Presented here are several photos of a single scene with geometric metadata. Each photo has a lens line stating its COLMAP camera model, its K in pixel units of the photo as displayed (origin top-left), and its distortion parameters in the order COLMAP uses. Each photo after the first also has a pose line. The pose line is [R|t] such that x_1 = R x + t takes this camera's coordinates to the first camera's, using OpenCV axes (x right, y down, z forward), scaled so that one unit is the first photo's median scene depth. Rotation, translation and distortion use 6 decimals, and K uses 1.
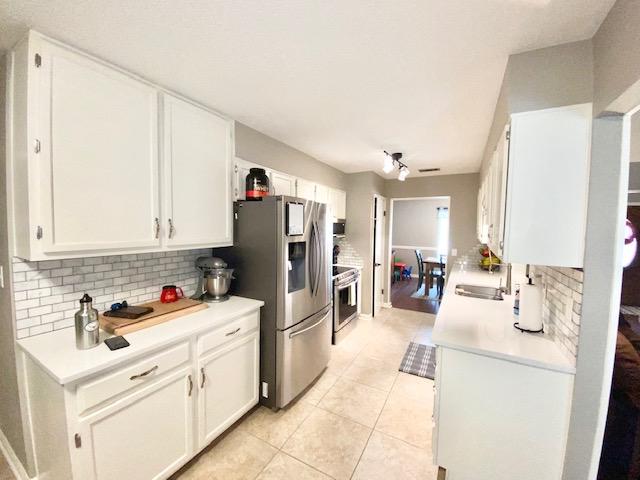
lens RADIAL K [[258.9, 0, 320.1], [0, 258.9, 239.5], [0, 0, 1]] dist [-0.004054, -0.000567]
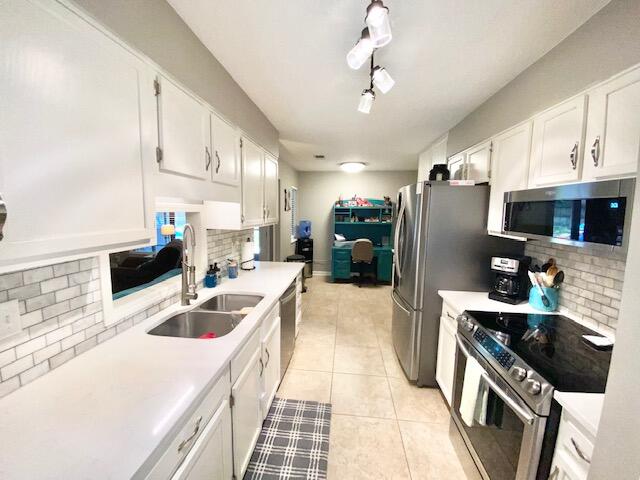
lens RADIAL K [[258.9, 0, 320.6], [0, 258.9, 239.0], [0, 0, 1]] dist [-0.004054, -0.000567]
pose [[-0.921713, 0.007207, -0.387805, 0.571137], [-0.057992, 0.986028, 0.156157, -0.077495], [0.383512, 0.166422, -0.908418, 1.465664]]
